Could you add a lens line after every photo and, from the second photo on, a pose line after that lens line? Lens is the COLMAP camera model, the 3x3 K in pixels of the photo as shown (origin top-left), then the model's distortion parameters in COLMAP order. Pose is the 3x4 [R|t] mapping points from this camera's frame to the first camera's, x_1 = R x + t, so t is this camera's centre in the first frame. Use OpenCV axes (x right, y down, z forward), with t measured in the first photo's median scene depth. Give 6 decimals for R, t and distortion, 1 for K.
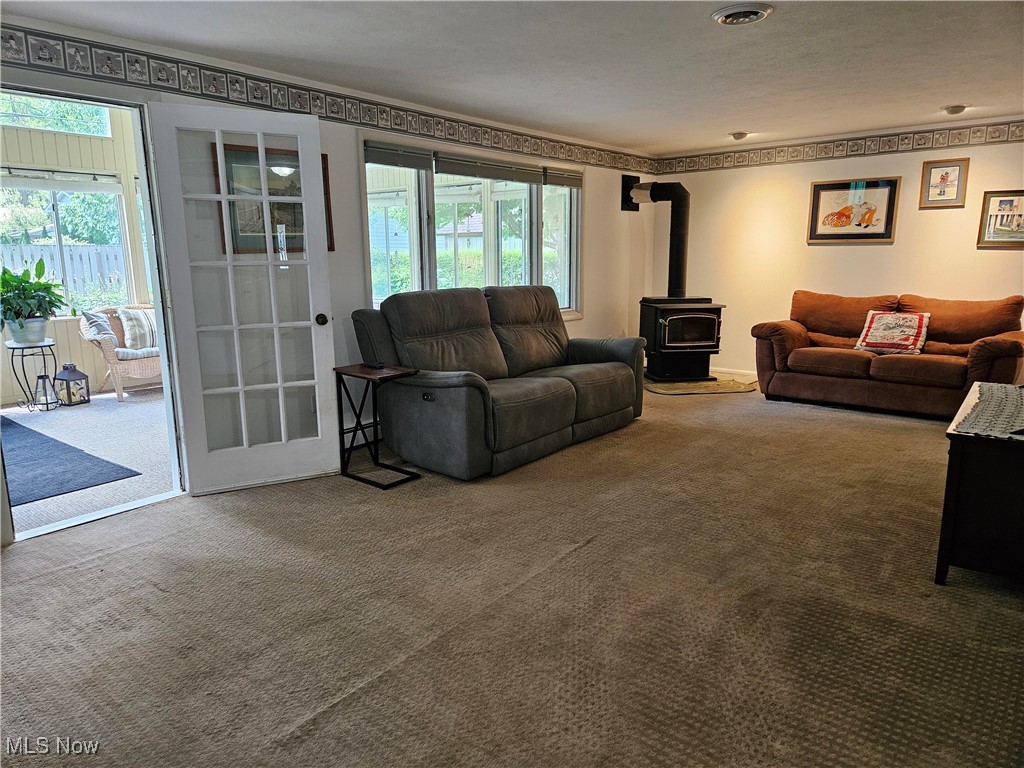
lens RADIAL K [[685.3, 0, 511.5], [0, 685.3, 378.0], [0, 0, 1]] dist [0.087042, -0.077617]
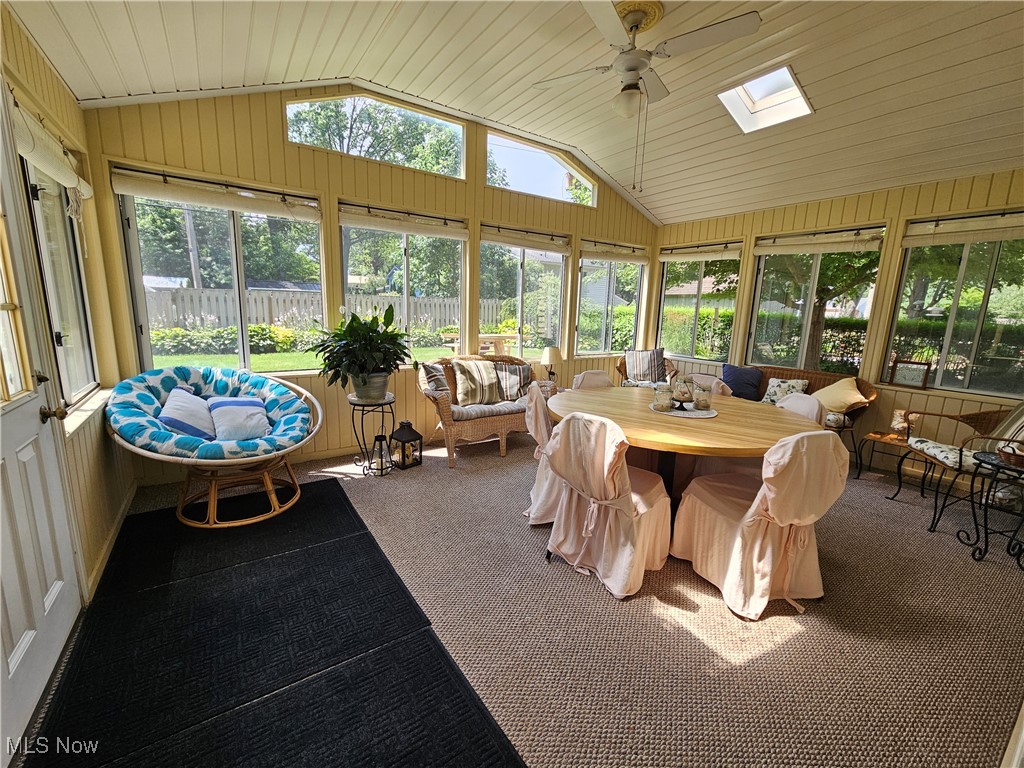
lens RADIAL K [[424.9, 0, 505.3], [0, 424.9, 383.5], [0, 0, 1]] dist [0.003261, 0.000426]
pose [[0.953772, 0.091210, -0.286355, -0.371123], [-0.092372, 0.995679, 0.009480, -0.089972], [0.285982, 0.017410, 0.958077, 0.530846]]
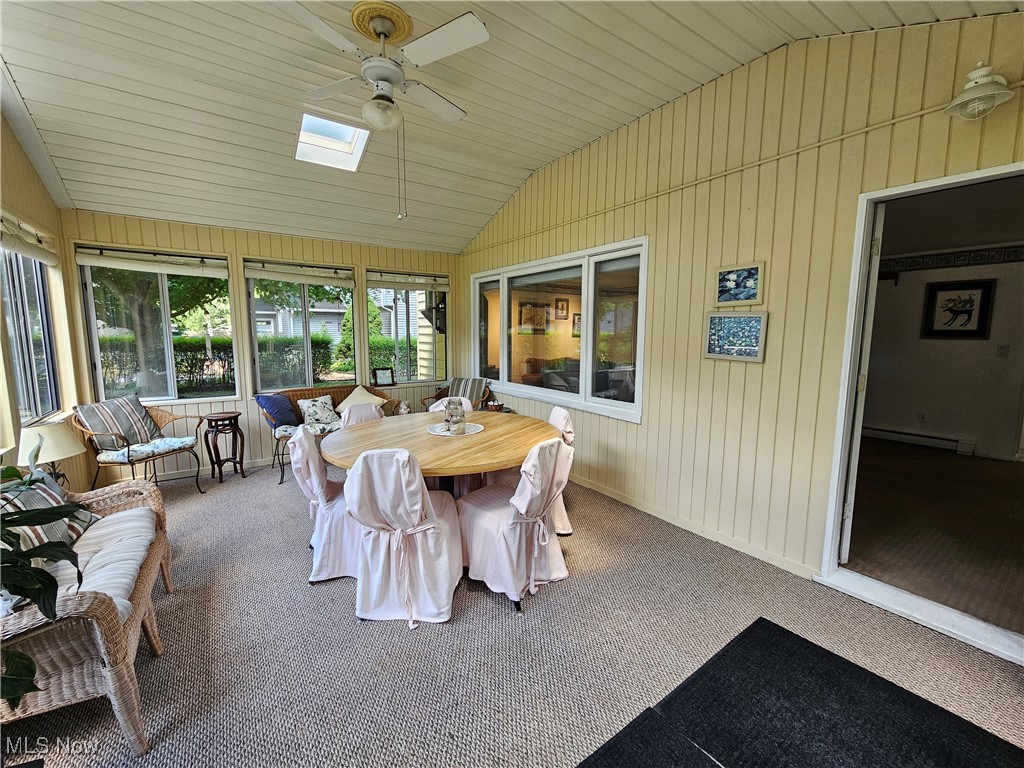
lens RADIAL K [[424.9, 0, 505.3], [0, 424.9, 383.5], [0, 0, 1]] dist [0.003261, 0.000426]
pose [[0.271345, -0.105576, 0.956674, -0.771724], [0.170783, 0.983474, 0.060094, -0.147827], [-0.947209, 0.147077, 0.284892, 0.802335]]
